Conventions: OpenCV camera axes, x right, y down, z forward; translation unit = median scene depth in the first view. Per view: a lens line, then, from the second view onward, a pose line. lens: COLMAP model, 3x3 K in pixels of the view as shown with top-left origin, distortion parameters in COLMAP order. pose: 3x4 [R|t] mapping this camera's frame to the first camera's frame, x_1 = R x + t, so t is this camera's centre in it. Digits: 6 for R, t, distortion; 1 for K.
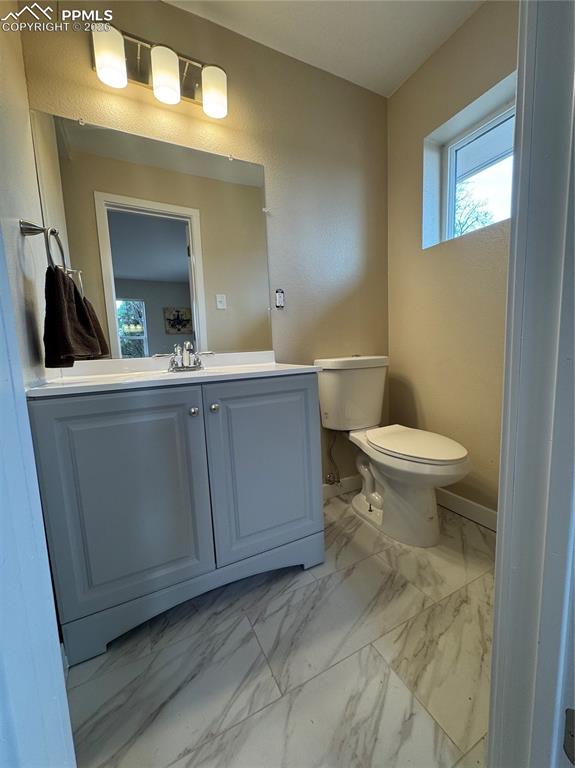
lens RADIAL K [[307.2, 0, 287.5], [0, 307.2, 384.0], [0, 0, 1]] dist [0.001064, 0.000160]
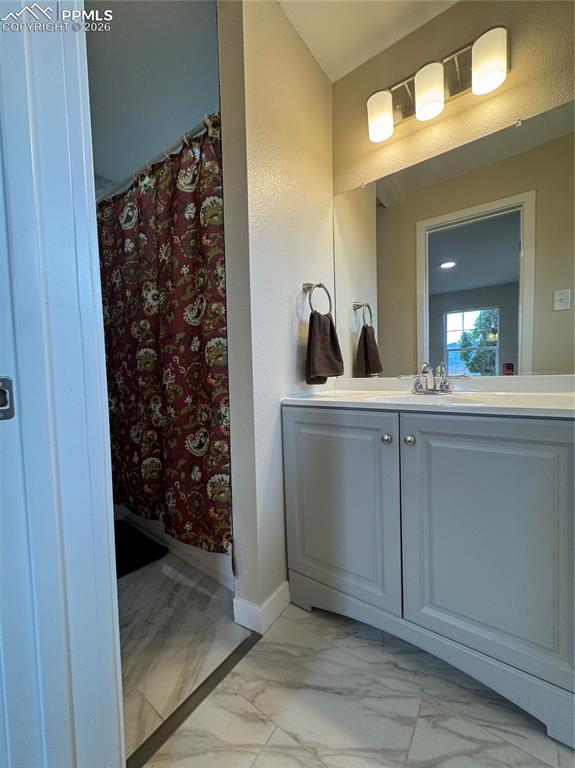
lens RADIAL K [[307.2, 0, 287.5], [0, 307.2, 384.0], [0, 0, 1]] dist [0.001064, 0.000160]
pose [[0.455341, 0.068765, -0.887658, 0.374510], [-0.093018, 0.995231, 0.029383, -0.076243], [0.885445, 0.069189, 0.459565, 0.246342]]
